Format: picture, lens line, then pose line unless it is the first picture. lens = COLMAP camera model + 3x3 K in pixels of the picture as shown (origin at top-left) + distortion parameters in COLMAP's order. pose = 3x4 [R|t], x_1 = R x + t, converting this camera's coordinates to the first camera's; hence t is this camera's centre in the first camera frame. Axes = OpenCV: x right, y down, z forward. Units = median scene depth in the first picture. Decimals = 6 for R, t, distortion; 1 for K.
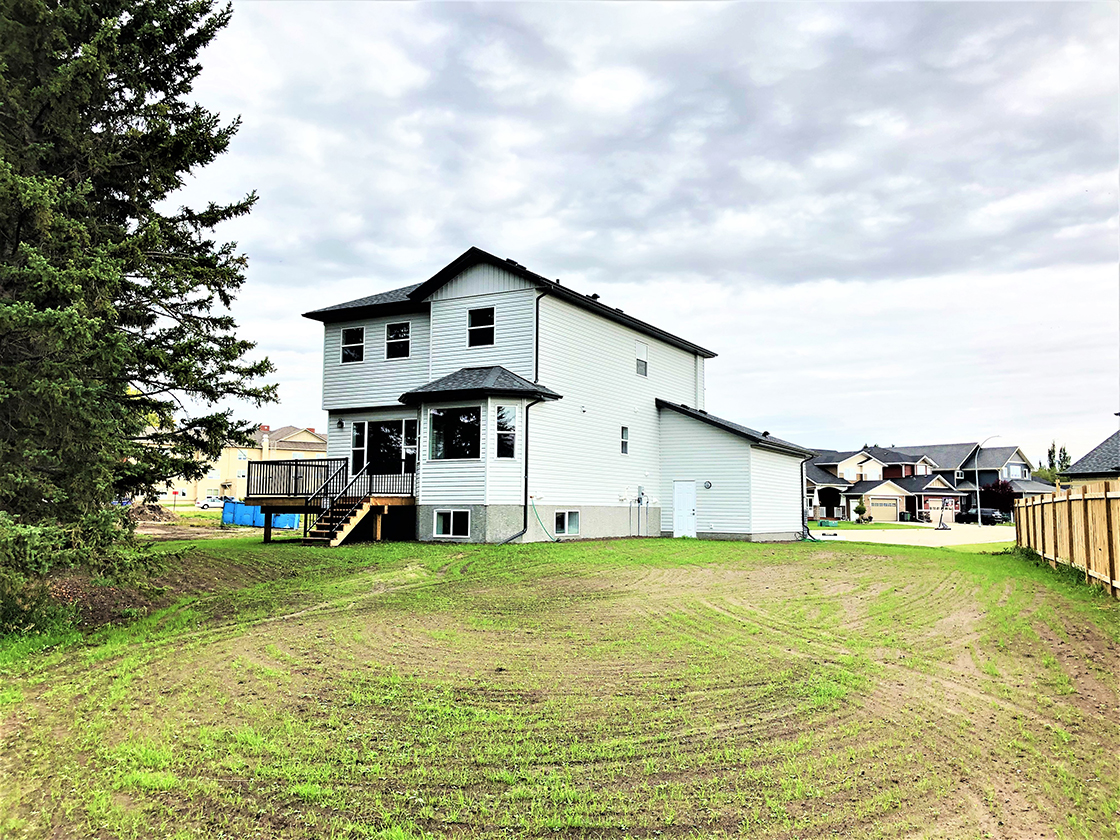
lens RADIAL K [[911.6, 0, 560.0], [0, 911.6, 420.0], [0, 0, 1]] dist [0.047518, -0.001201]
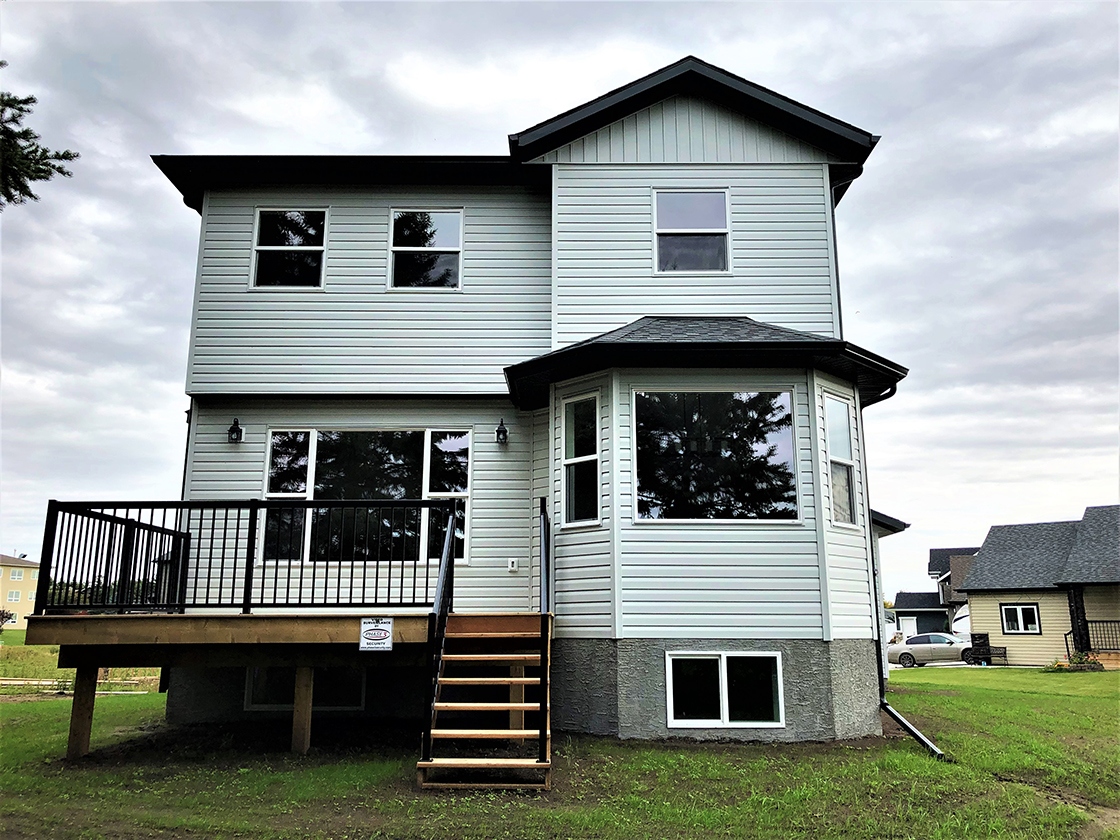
lens RADIAL K [[831.7, 0, 560.1], [0, 831.7, 459.6], [0, 0, 1]] dist [-0.033468, -0.001669]
pose [[0.864821, 0.090811, 0.493799, -0.306499], [-0.046383, 0.993752, -0.101520, 0.049112], [-0.499933, 0.064893, 0.863630, 0.632358]]
